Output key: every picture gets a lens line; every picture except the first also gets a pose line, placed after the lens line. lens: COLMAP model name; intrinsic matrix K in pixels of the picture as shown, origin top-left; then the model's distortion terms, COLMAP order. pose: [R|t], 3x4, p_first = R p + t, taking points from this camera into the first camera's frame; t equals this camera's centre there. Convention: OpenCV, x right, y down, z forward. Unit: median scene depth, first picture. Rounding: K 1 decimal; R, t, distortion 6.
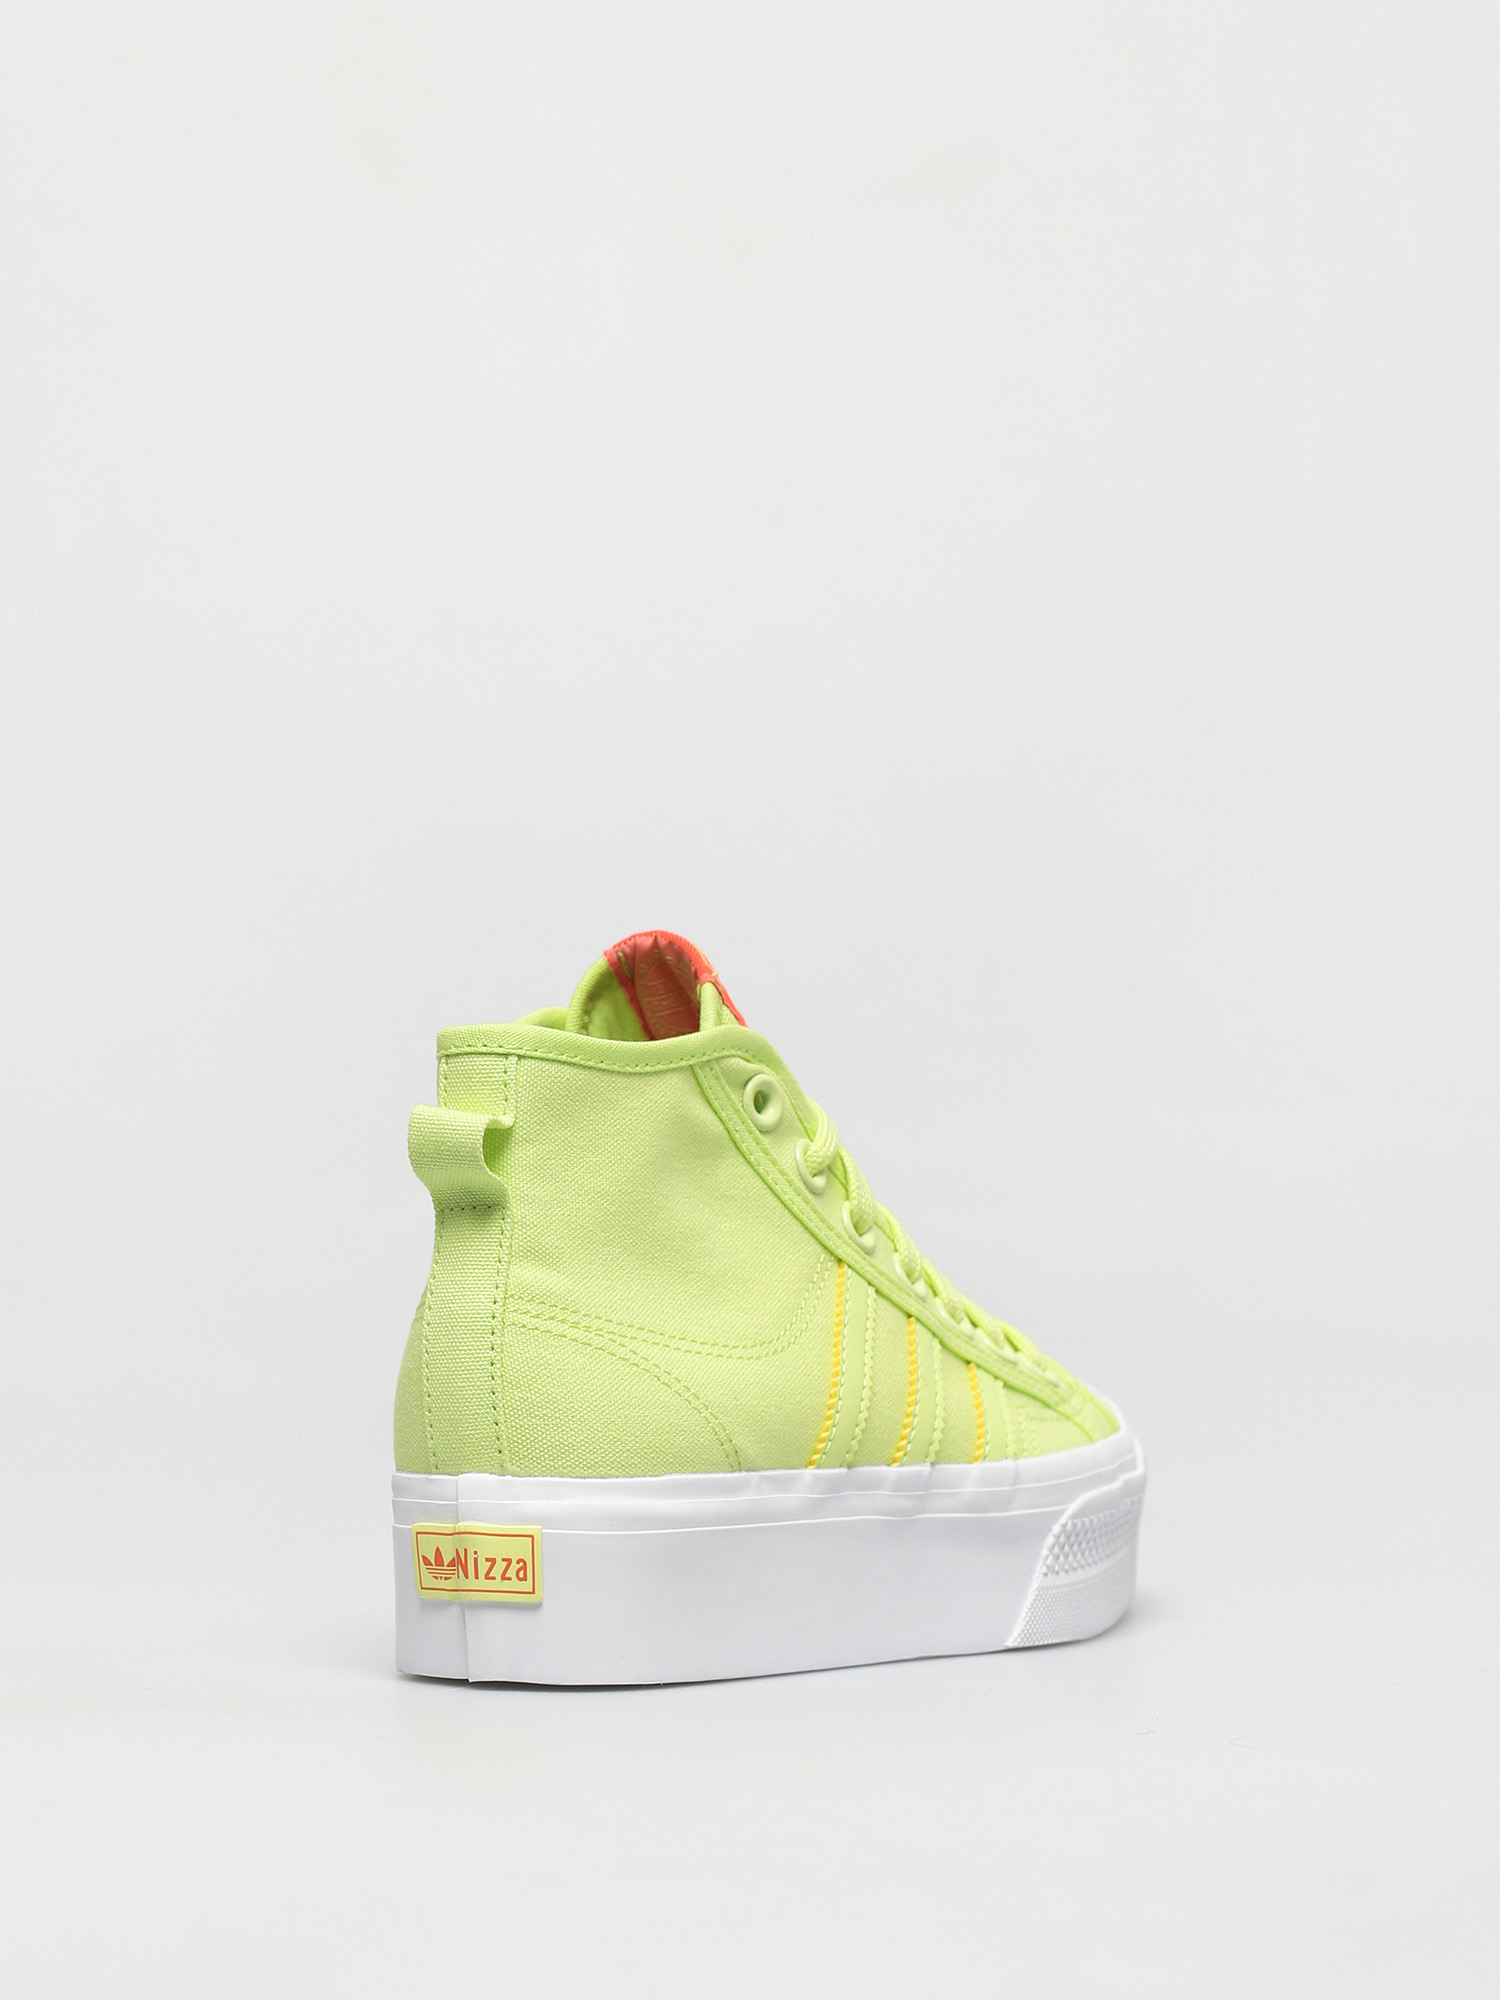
lens RADIAL K [[7610.6, 0, 743.7], [0, 7610.6, 1002.7], [0, 0, 1]] dist [-0.270258, 0.000000]
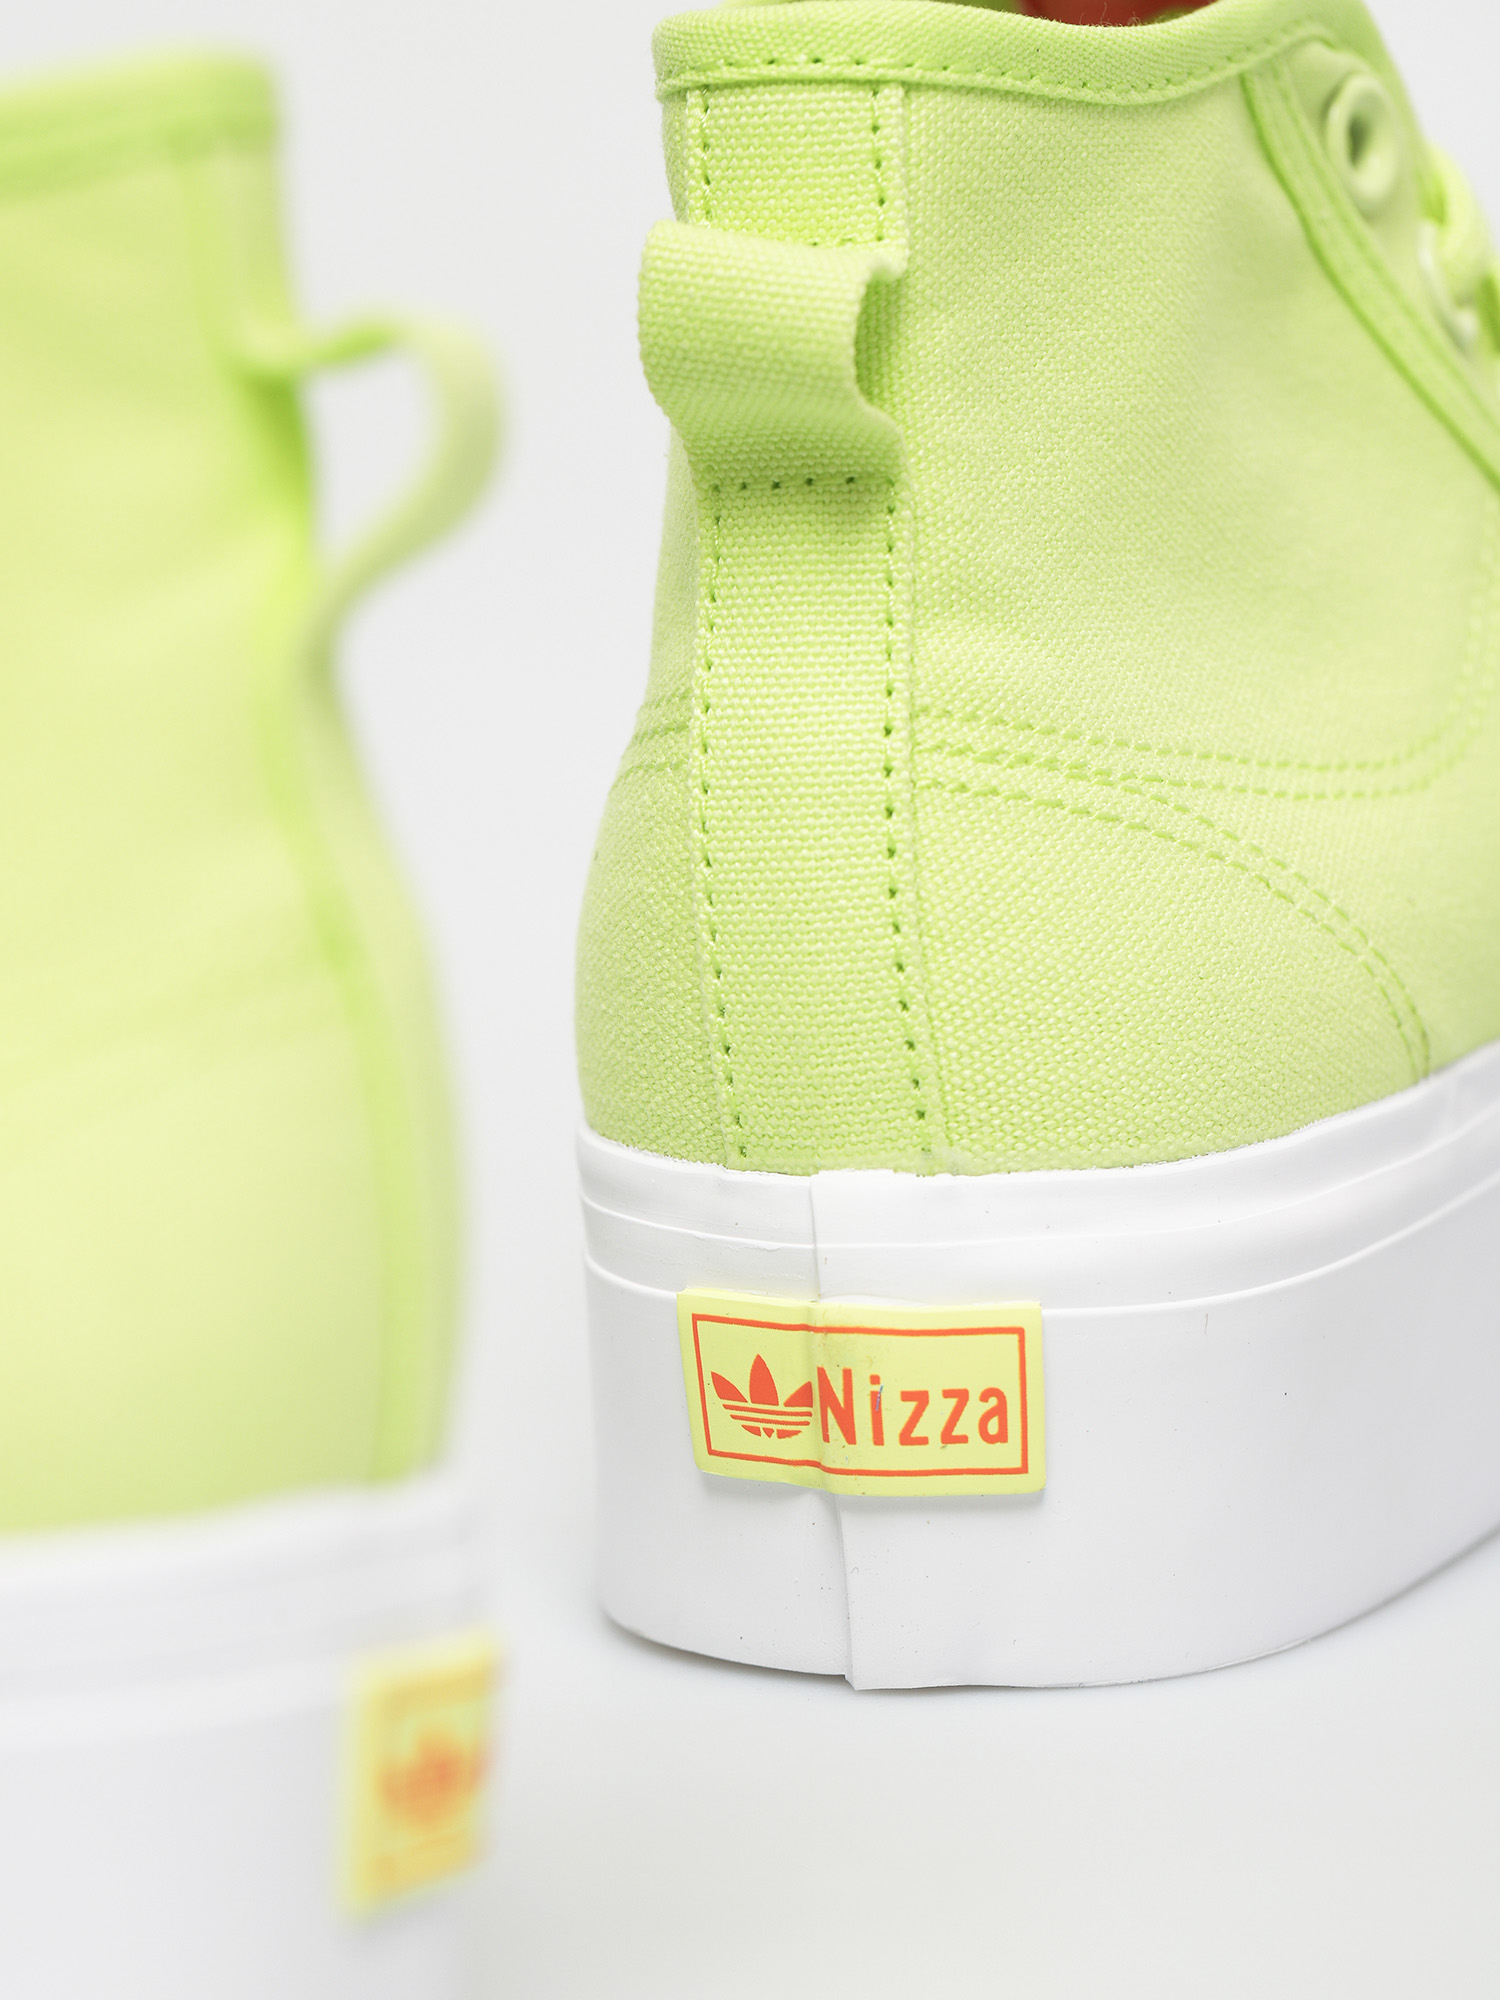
lens RADIAL K [[7610.6, 0, 753.8], [0, 7610.6, 999.1], [0, 0, 1]] dist [-0.270258, 0.000000]
pose [[0.985769, -0.057602, 0.157926, -0.100133], [0.027688, 0.982264, 0.185446, -0.018978], [-0.165807, -0.178434, 0.969881, 0.614863]]
